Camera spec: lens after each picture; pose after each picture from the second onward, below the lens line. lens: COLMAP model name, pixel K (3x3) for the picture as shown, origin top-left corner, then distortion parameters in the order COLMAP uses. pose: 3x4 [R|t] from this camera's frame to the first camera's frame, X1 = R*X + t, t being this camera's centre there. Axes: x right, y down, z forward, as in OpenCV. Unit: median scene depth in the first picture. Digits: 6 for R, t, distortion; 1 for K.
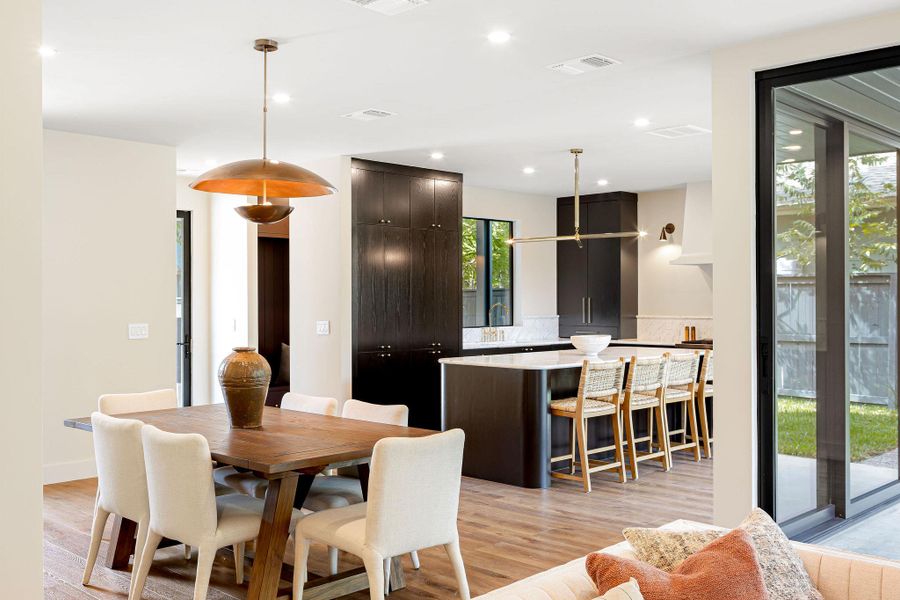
lens RADIAL K [[885.8, 0, 449.5], [0, 885.8, 291.8], [0, 0, 1]] dist [0.006409, 0.000000]
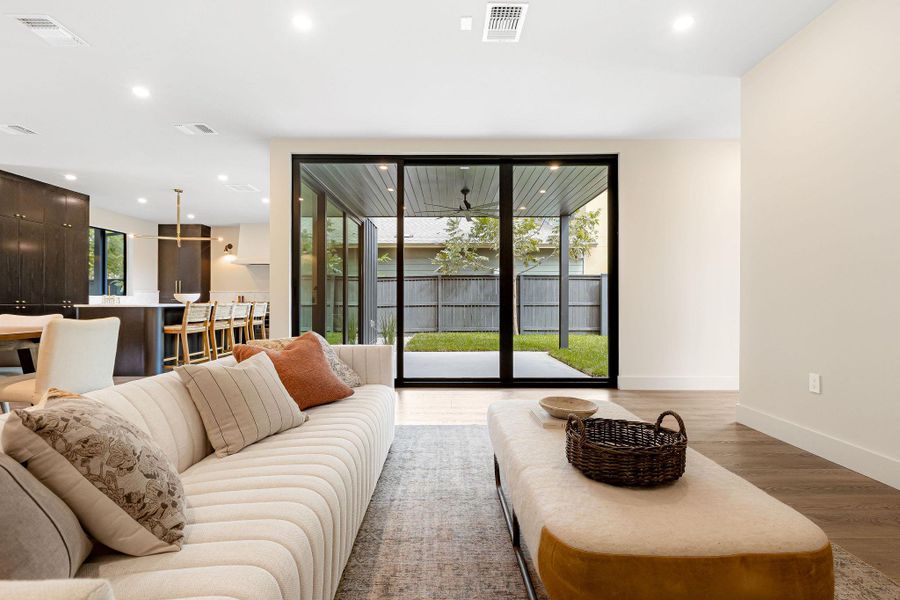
lens RADIAL K [[405.4, 0, 451.5], [0, 405.4, 299.5], [0, 0, 1]] dist [0.007565, -0.002035]
pose [[0.717510, 0.006676, 0.696516, -0.032740], [-0.007633, 0.999969, -0.001722, 0.058938], [-0.696506, -0.004081, 0.717539, 0.021498]]
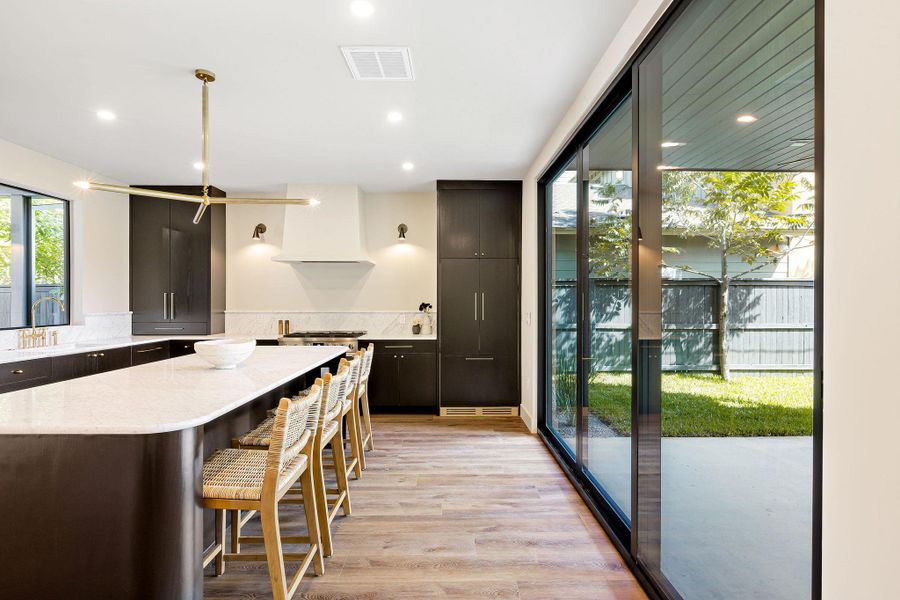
lens RADIAL K [[462.0, 0, 450.7], [0, 462.0, 301.9], [0, 0, 1]] dist [-0.000062, 0.000315]
pose [[0.706748, -0.000211, 0.707465, 0.023716], [-0.009117, 0.999914, 0.009406, 0.012921], [-0.707406, -0.013097, 0.706686, 0.608870]]
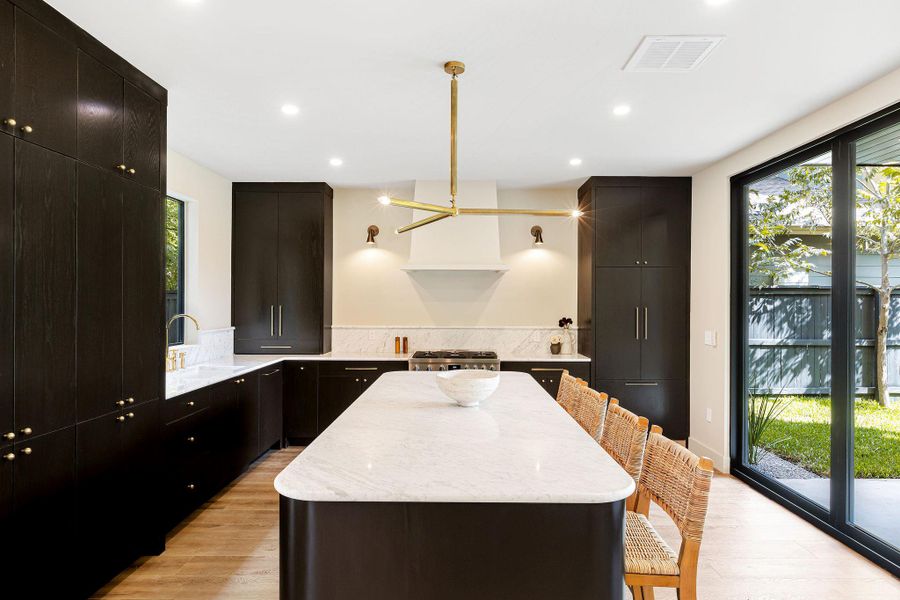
lens RADIAL K [[535.5, 0, 450.6], [0, 535.5, 301.5], [0, 0, 1]] dist [-0.007473, 0.003840]
pose [[0.718087, 0.004769, 0.695937, -0.109259], [-0.012208, 0.999909, 0.005744, -0.002827], [-0.695846, -0.012621, 0.718080, 0.741892]]
